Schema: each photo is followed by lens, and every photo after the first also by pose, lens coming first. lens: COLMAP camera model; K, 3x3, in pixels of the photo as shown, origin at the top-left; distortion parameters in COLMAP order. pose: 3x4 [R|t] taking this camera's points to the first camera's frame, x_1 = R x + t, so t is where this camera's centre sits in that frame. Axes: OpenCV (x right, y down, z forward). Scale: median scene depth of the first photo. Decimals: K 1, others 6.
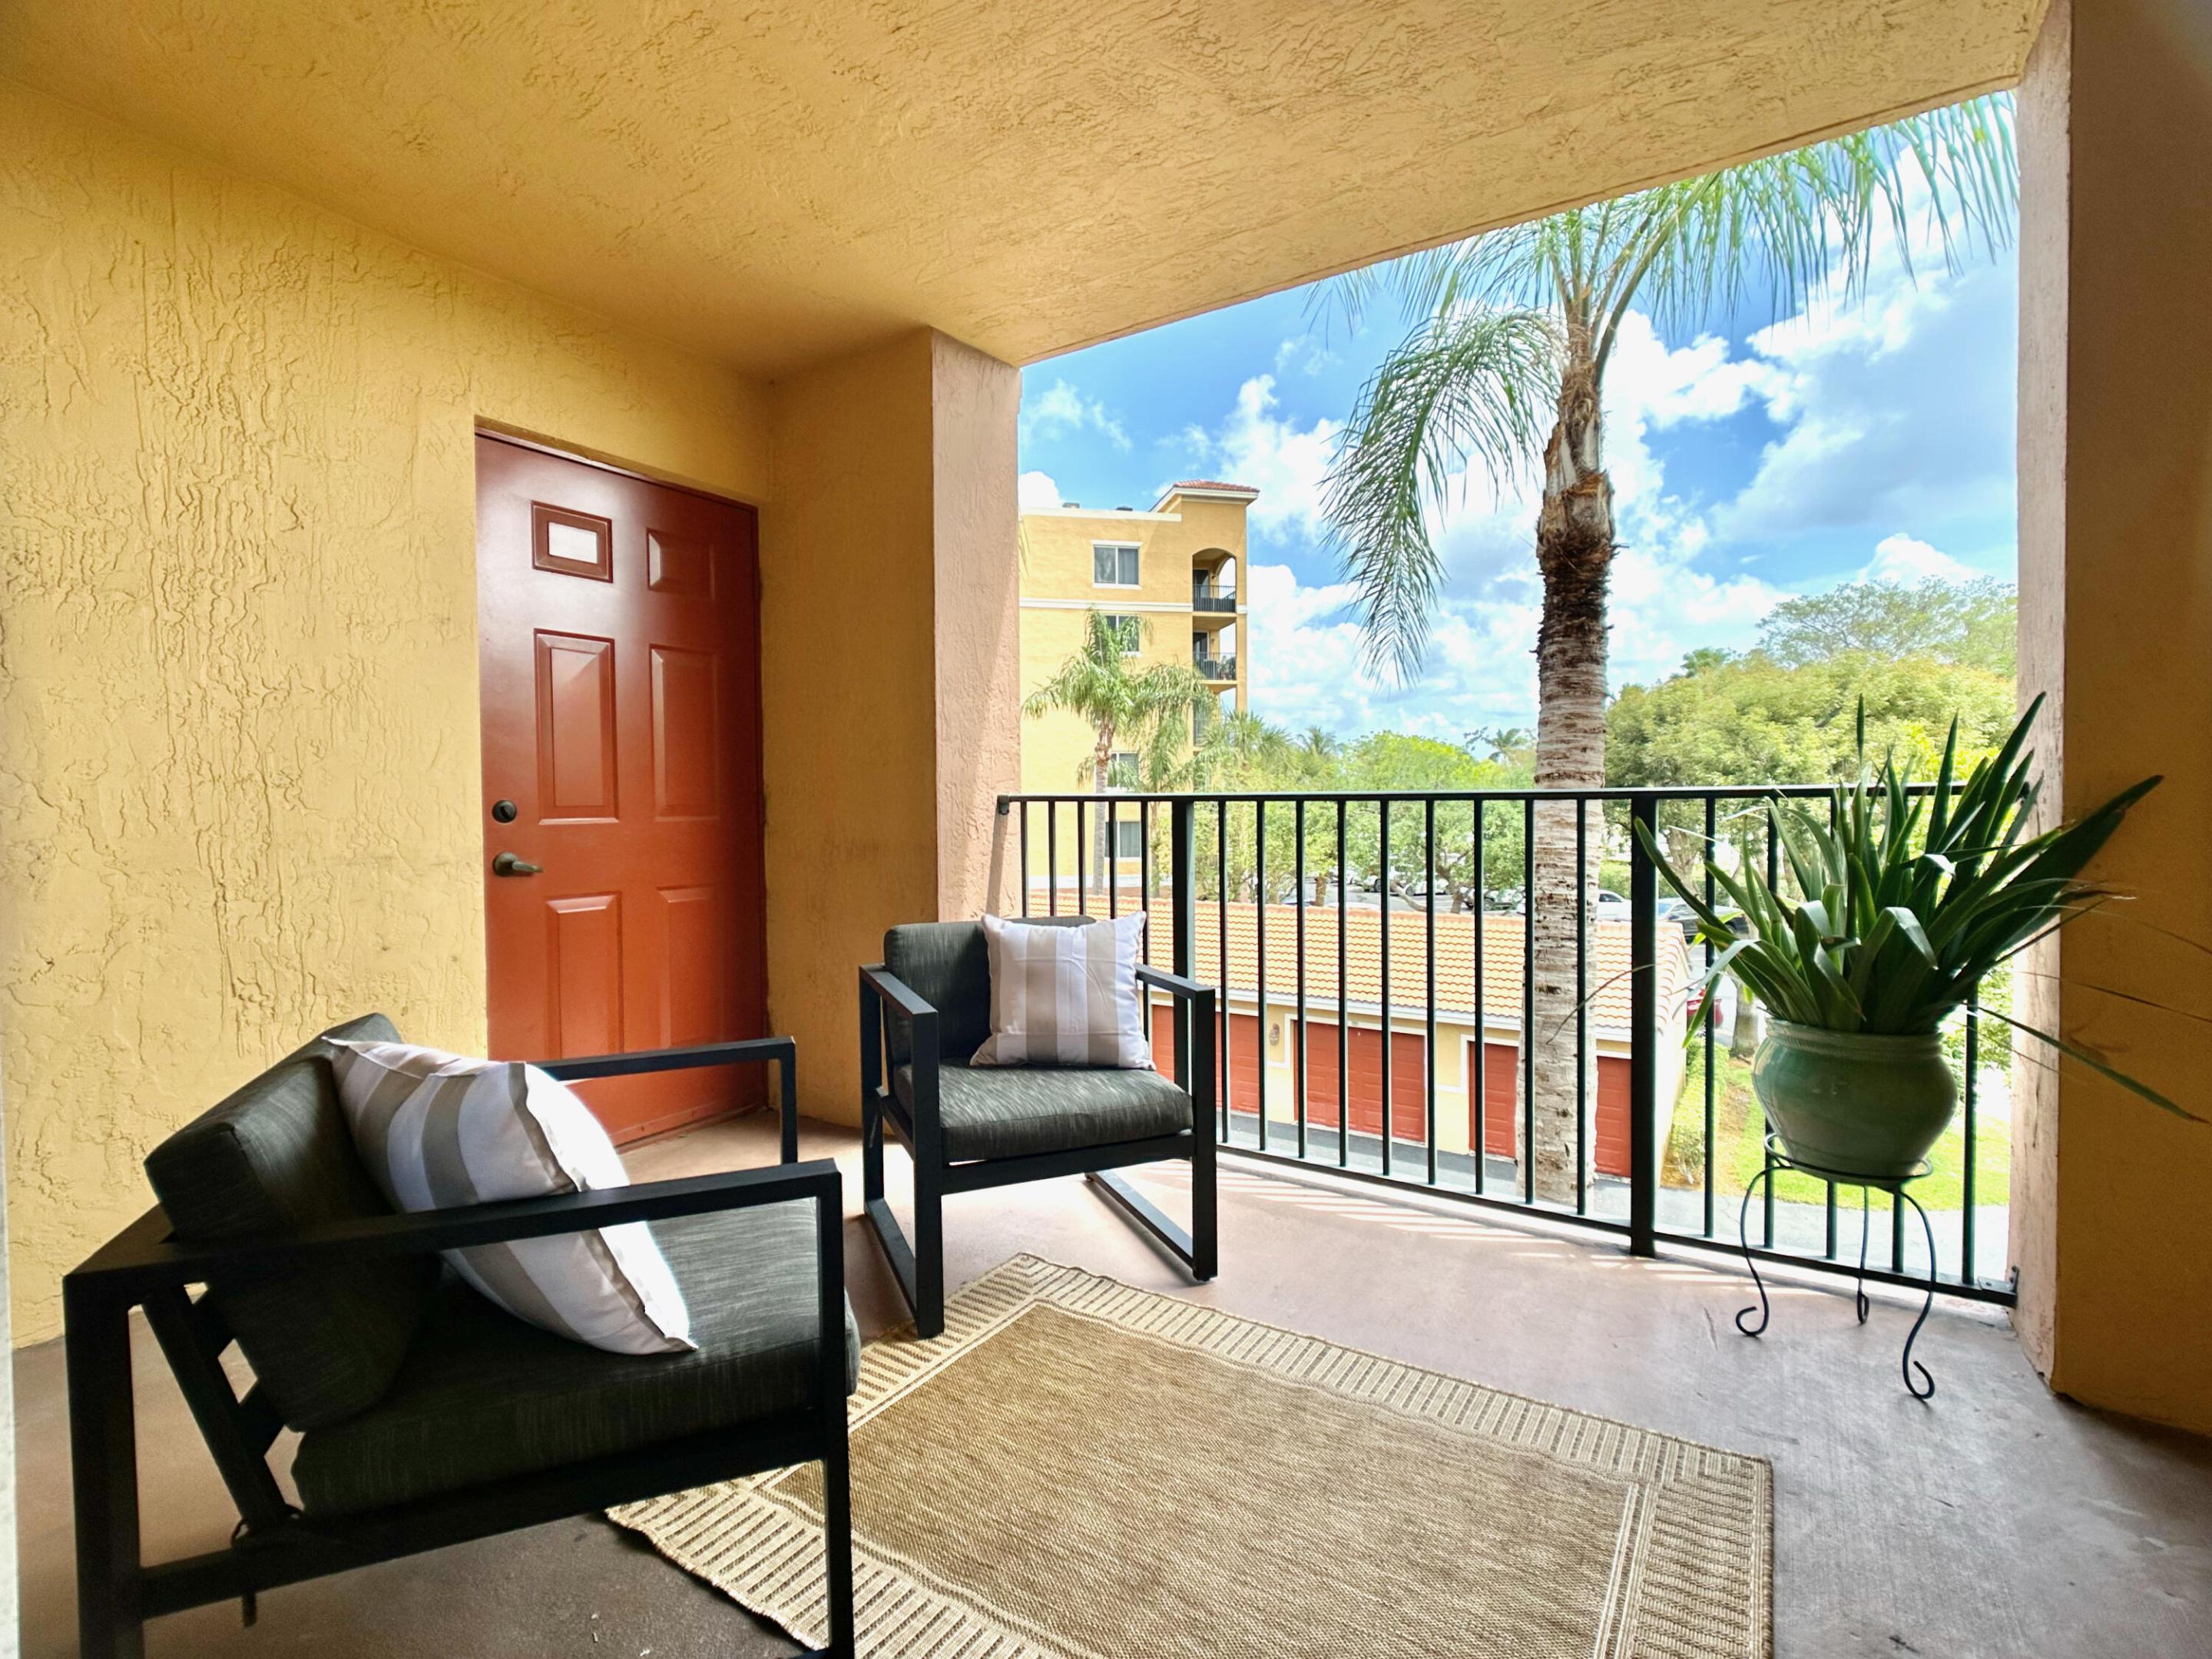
lens RADIAL K [[1094.7, 0, 1106.0], [0, 1094.7, 829.5], [0, 0, 1]] dist [-0.001193, -0.000792]
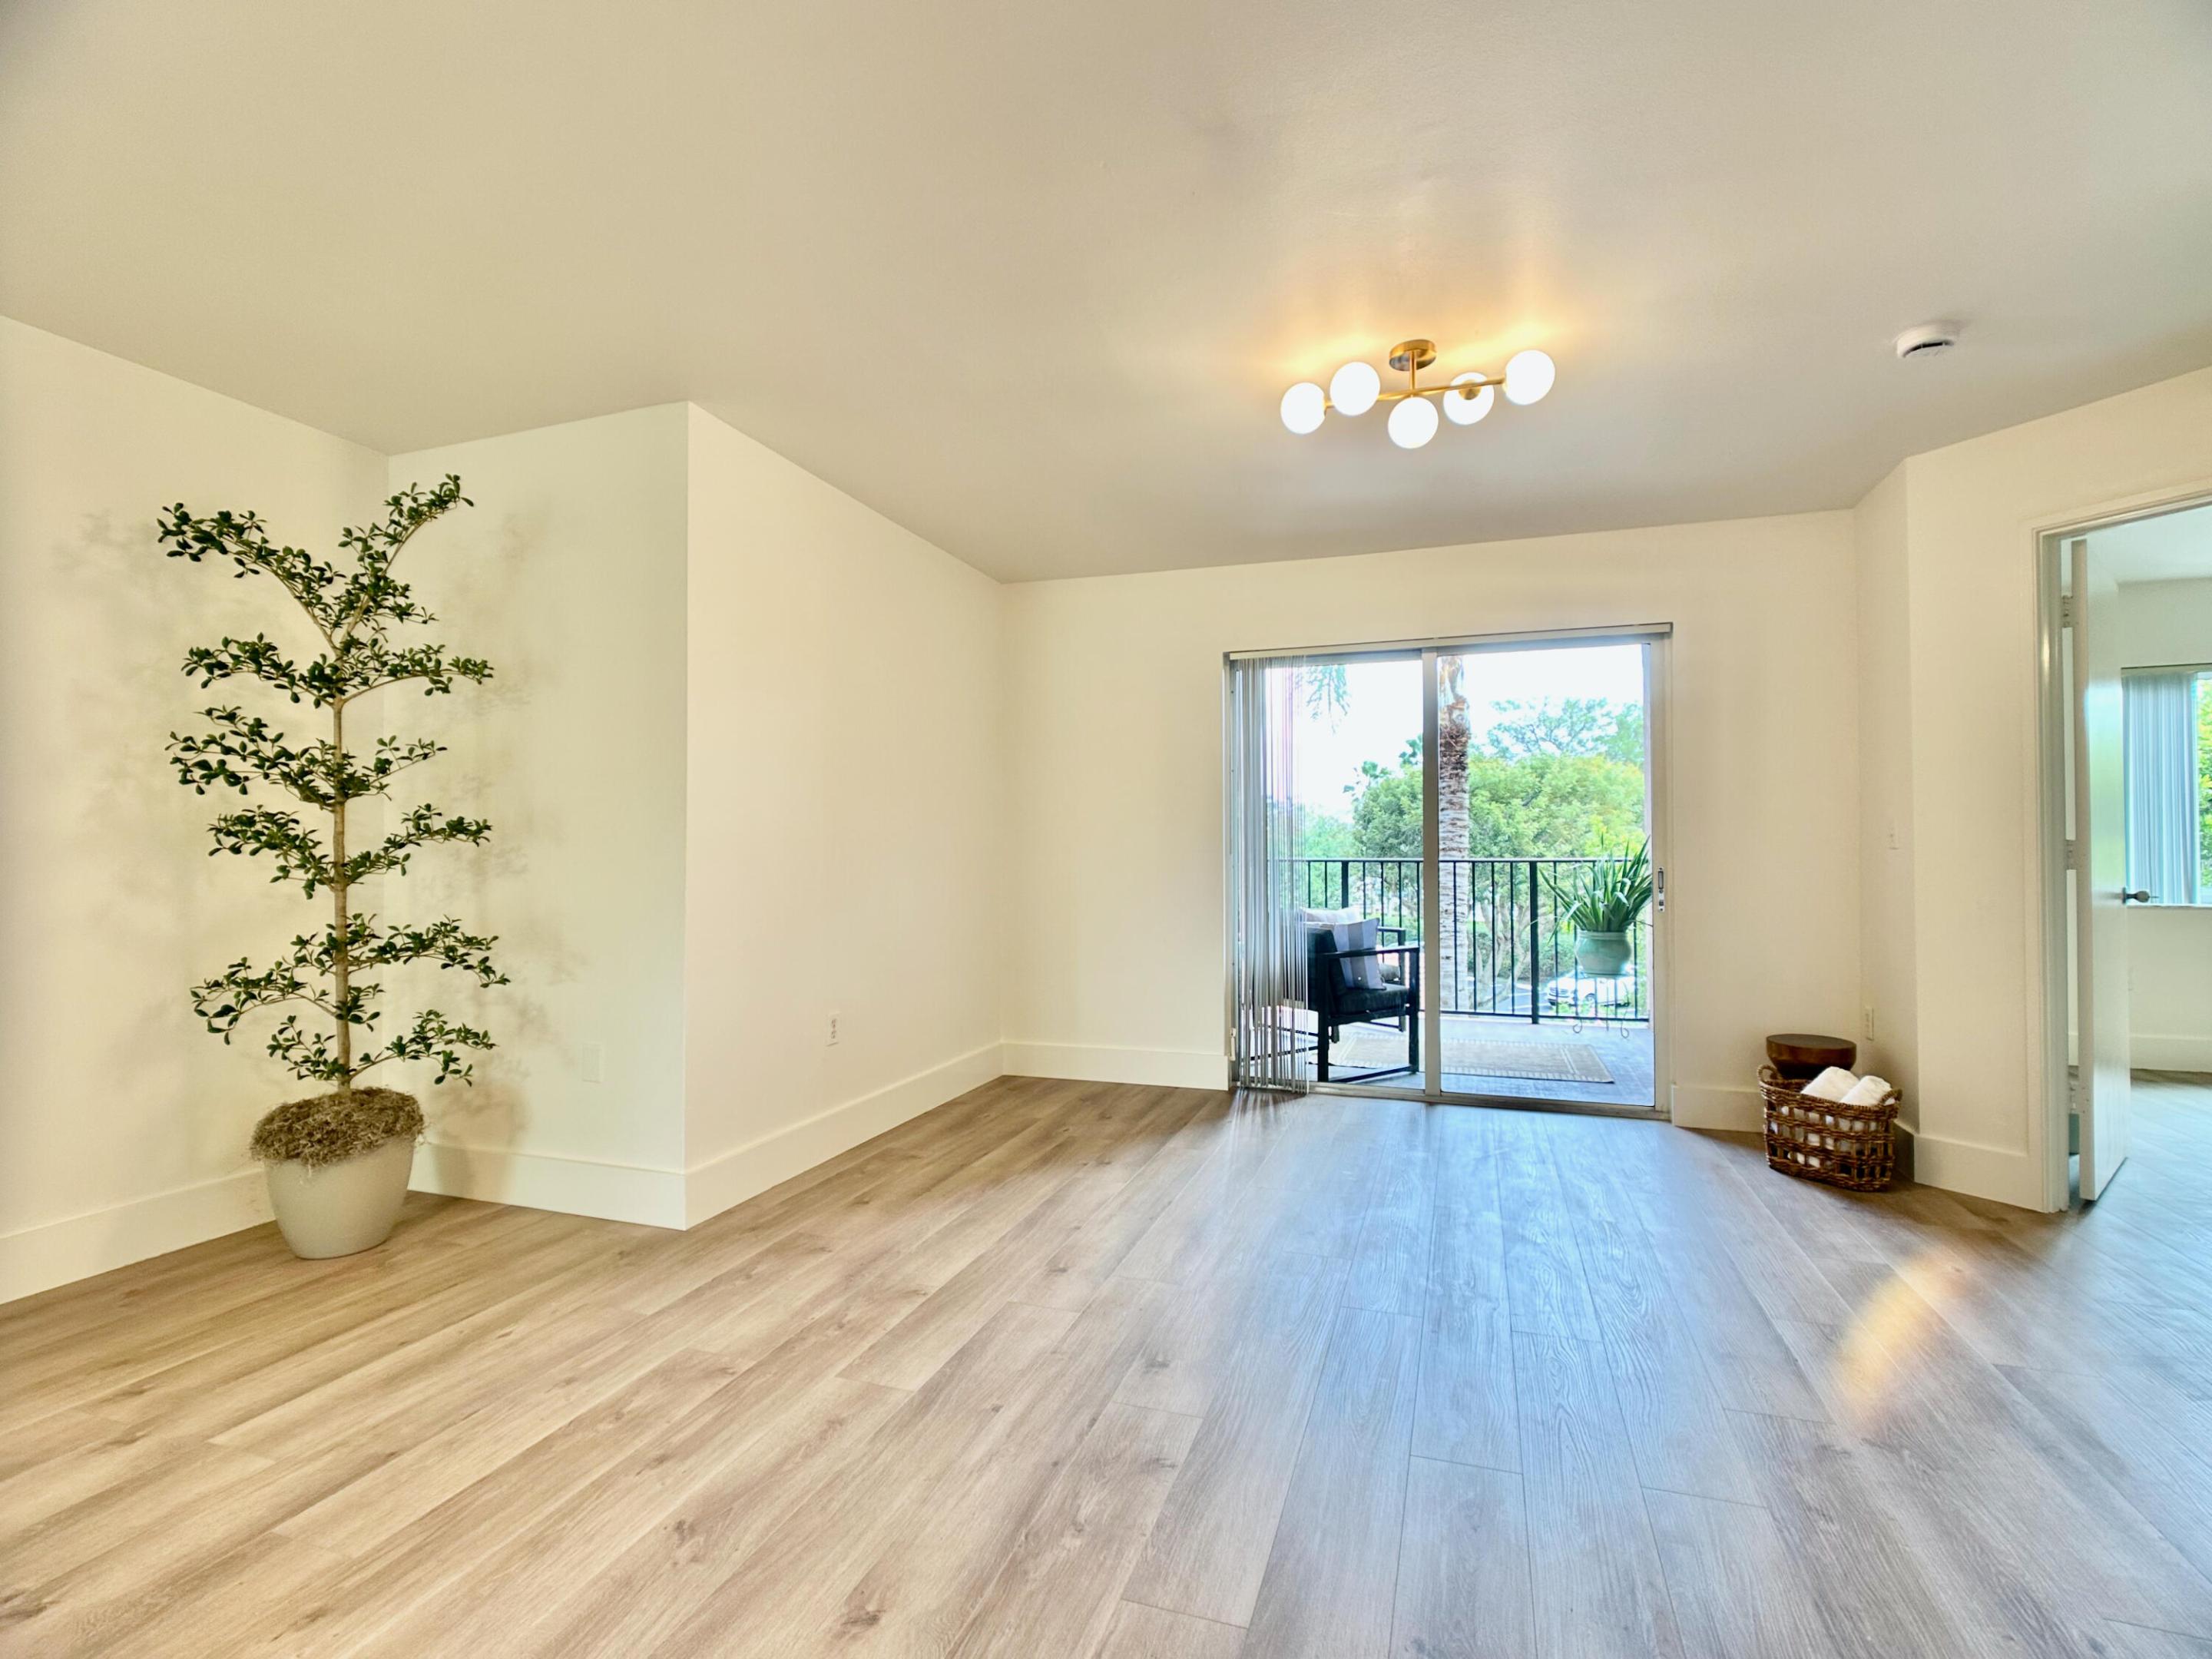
lens RADIAL K [[1094.7, 0, 1106.0], [0, 1094.7, 829.5], [0, 0, 1]] dist [-0.001193, -0.000792]
pose [[0.974308, 0.012823, 0.224855, -0.157540], [-0.001223, 0.998664, -0.051653, 0.004593], [-0.225217, 0.050051, 0.973022, -0.195050]]
